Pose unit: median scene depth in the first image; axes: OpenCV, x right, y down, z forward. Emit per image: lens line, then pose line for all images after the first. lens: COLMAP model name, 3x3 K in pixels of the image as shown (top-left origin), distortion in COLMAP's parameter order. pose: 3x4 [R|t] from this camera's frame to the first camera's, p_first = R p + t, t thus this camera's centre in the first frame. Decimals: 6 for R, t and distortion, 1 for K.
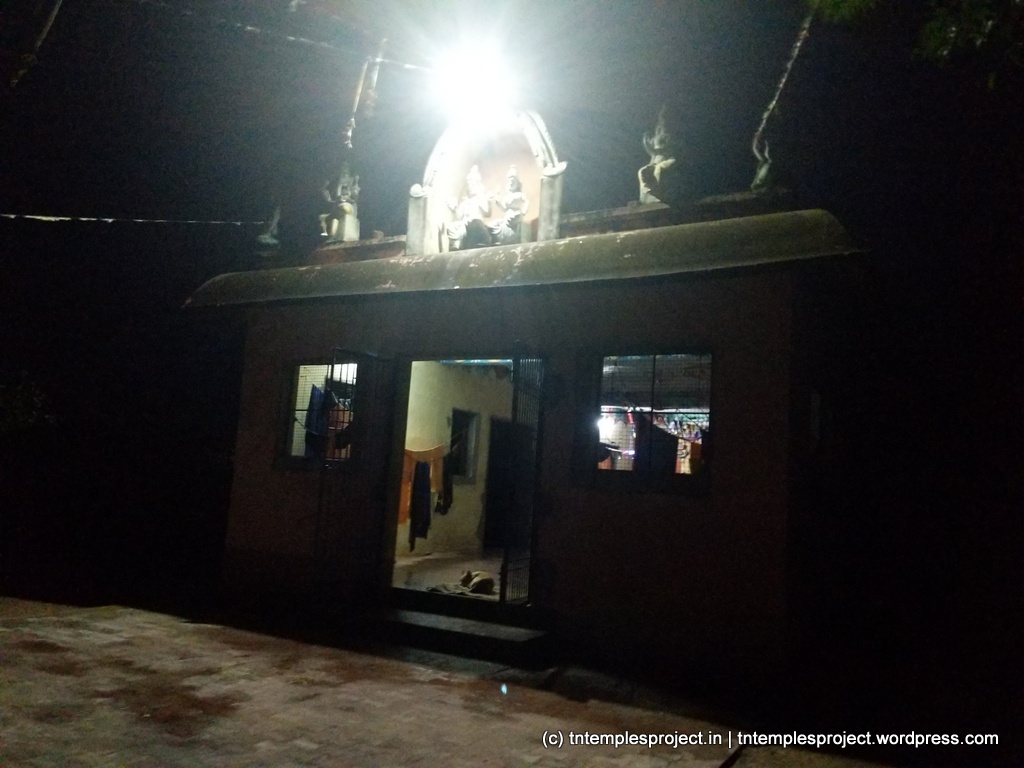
lens RADIAL K [[796.9, 0, 512.0], [0, 796.9, 384.0], [0, 0, 1]] dist [0.052027, -0.002527]
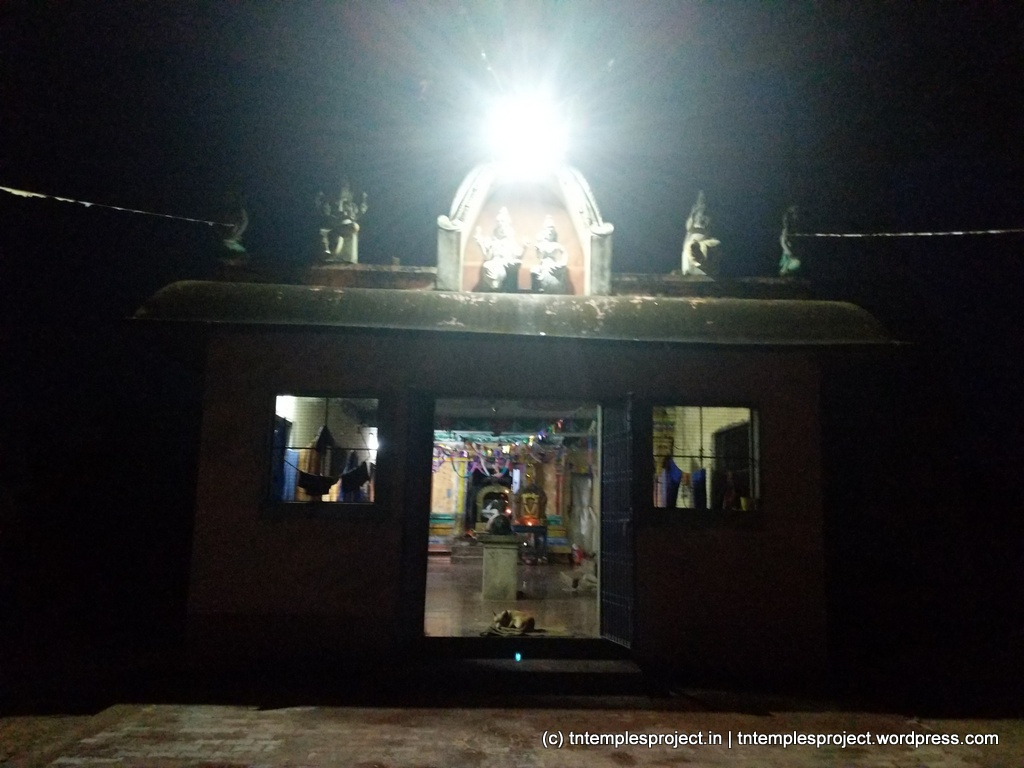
lens RADIAL K [[796.9, 0, 512.0], [0, 796.9, 384.0], [0, 0, 1]] dist [0.052027, -0.002527]
pose [[0.853132, 0.040896, 0.520090, -0.576994], [-0.038158, 0.999144, -0.015972, -0.035998], [-0.520298, -0.006219, 0.853962, 0.137124]]
